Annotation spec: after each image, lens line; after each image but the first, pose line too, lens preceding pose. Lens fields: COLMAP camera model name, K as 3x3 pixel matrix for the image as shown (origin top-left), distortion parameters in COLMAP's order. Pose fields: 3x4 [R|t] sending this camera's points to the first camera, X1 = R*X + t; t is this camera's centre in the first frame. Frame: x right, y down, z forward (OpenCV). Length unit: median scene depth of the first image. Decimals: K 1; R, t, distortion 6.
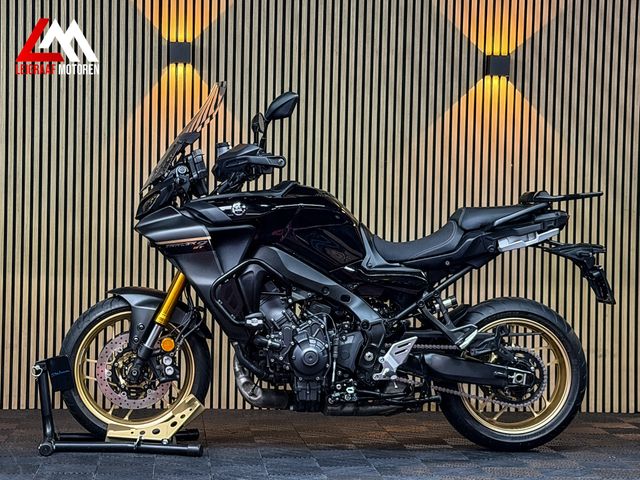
lens RADIAL K [[1432.9, 0, 322.3], [0, 1432.9, 239.9], [0, 0, 1]] dist [0.137995, 0.000000]
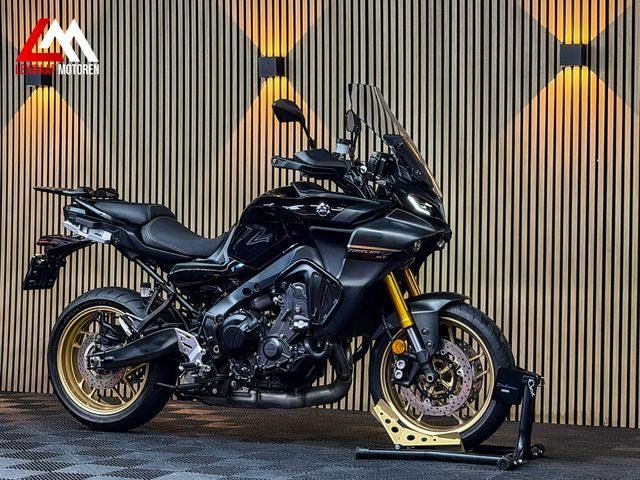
lens RADIAL K [[1432.9, 0, 316.8], [0, 1432.9, 239.4], [0, 0, 1]] dist [0.137995, 0.000000]
pose [[0.867683, -0.012446, -0.496962, 0.560741], [0.006178, 0.999879, -0.014255, 0.014656], [0.497079, 0.009299, 0.867655, 0.126612]]
